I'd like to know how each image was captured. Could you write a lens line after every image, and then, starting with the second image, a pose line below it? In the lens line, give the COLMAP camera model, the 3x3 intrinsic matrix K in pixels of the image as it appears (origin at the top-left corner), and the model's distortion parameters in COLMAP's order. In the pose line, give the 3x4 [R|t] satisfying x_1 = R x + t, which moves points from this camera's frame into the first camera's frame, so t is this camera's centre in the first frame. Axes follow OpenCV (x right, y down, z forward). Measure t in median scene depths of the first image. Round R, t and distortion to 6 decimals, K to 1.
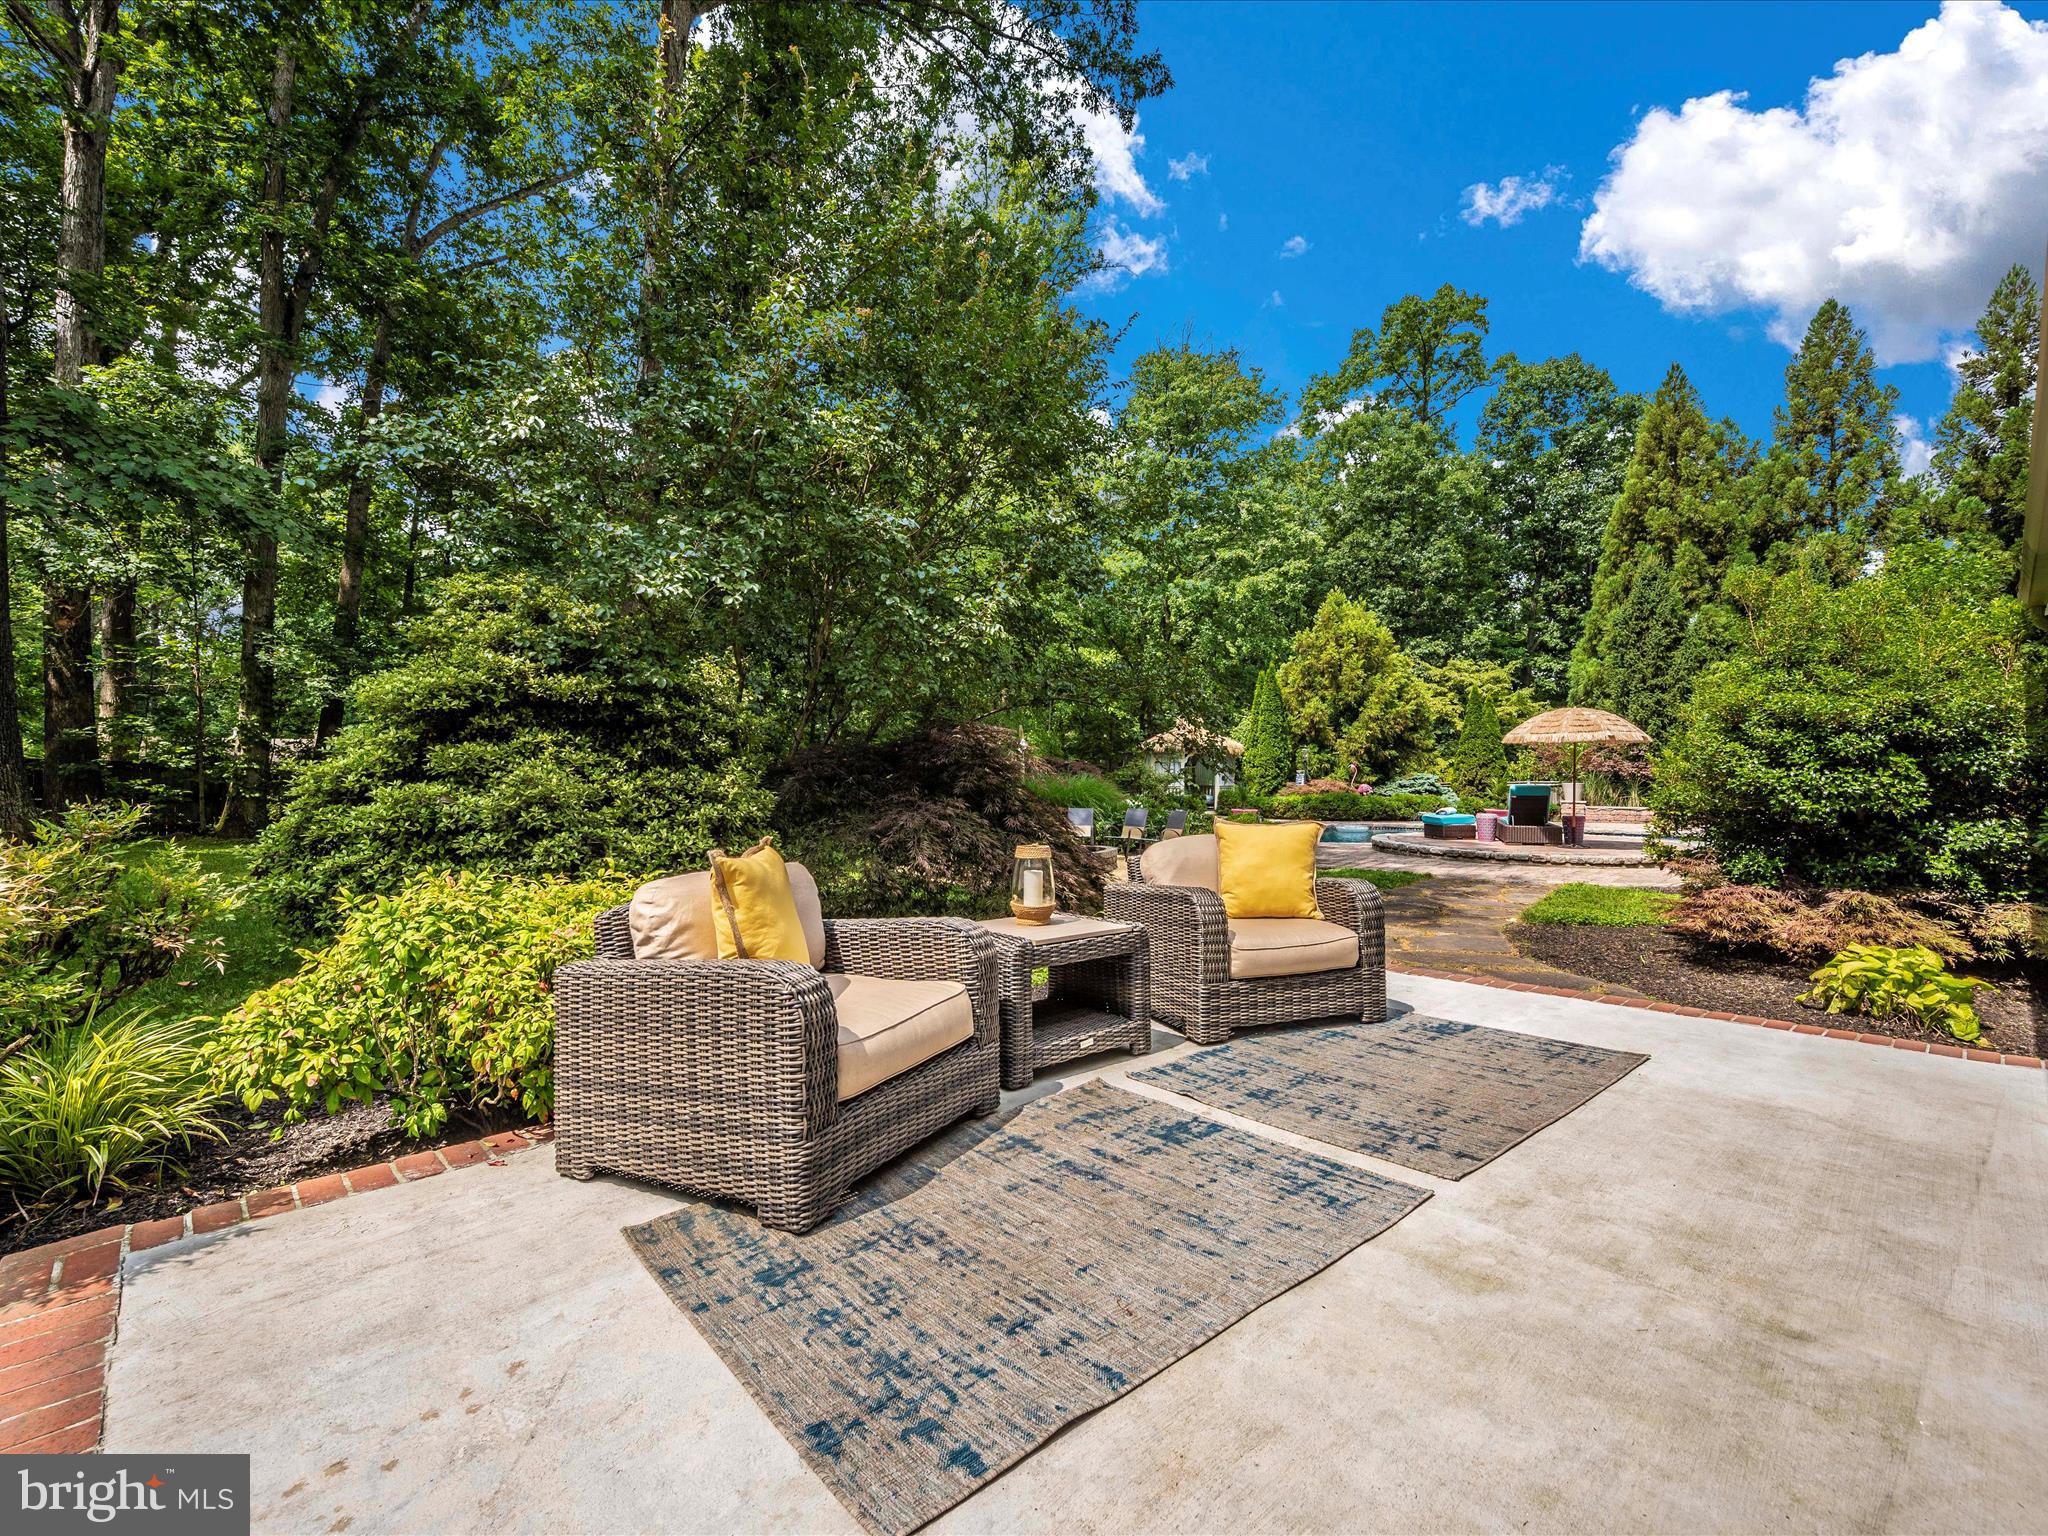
lens RADIAL K [[913.1, 0, 1024.0], [0, 913.1, 768.0], [0, 0, 1]] dist [0.000466, 0.000657]
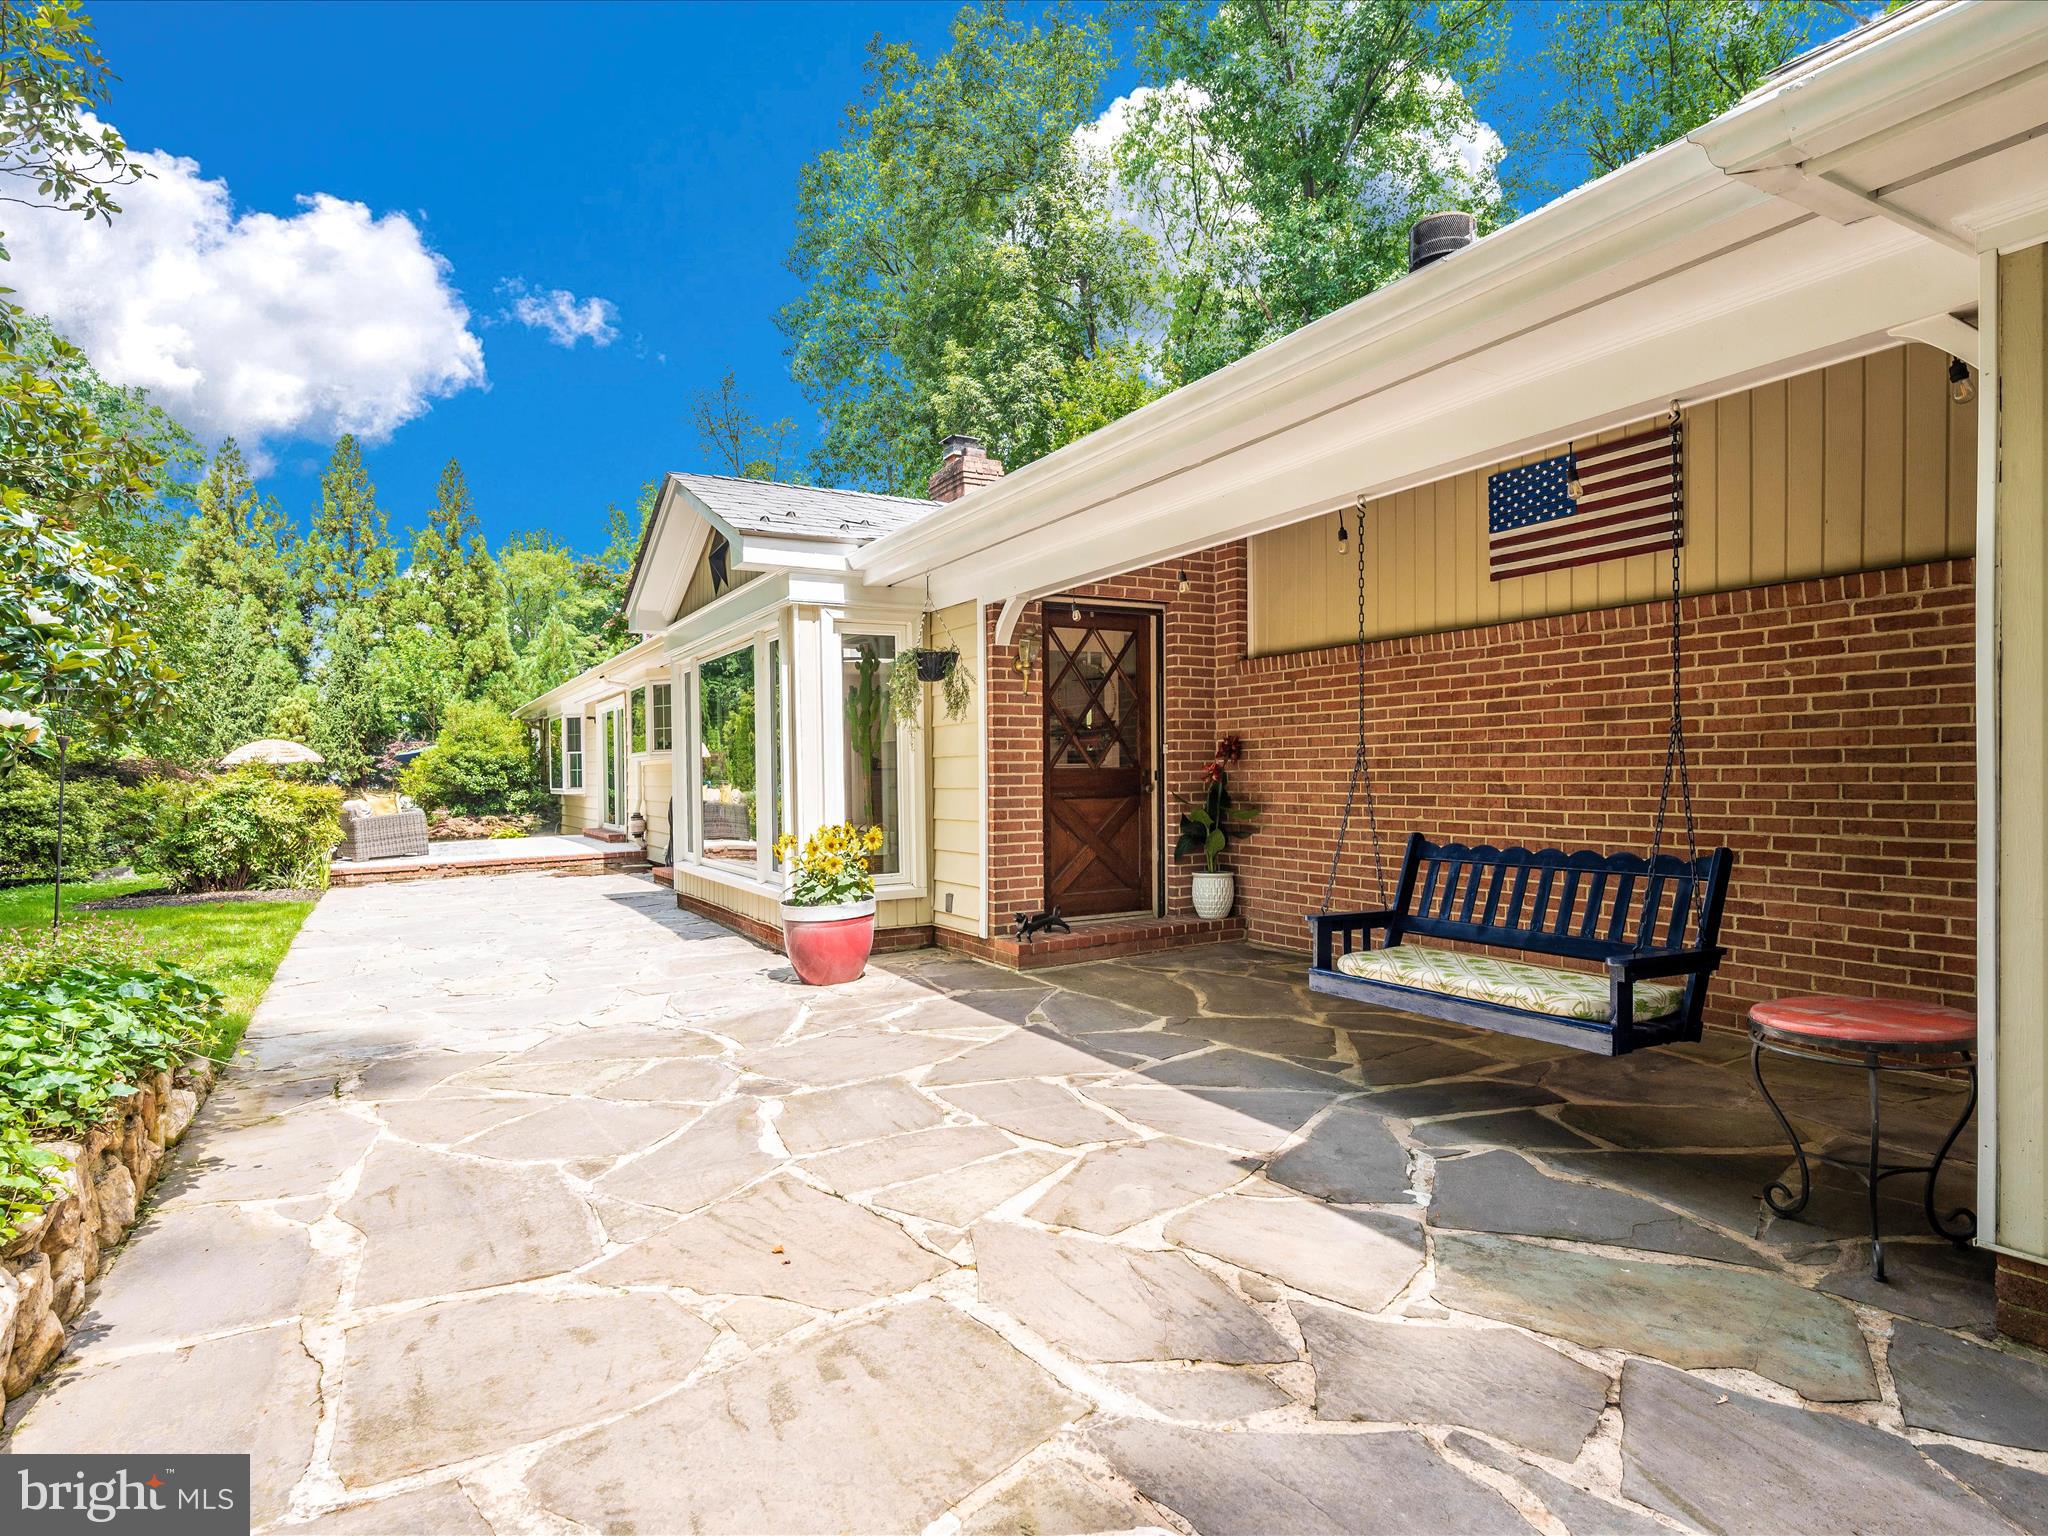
lens RADIAL K [[913.1, 0, 1024.0], [0, 913.1, 768.0], [0, 0, 1]] dist [0.000466, 0.000657]
pose [[0.162399, 0.001796, 0.986724, -1.718340], [0.011977, 0.999921, -0.003791, 0.007627], [-0.986653, 0.012433, 0.162364, -1.196528]]
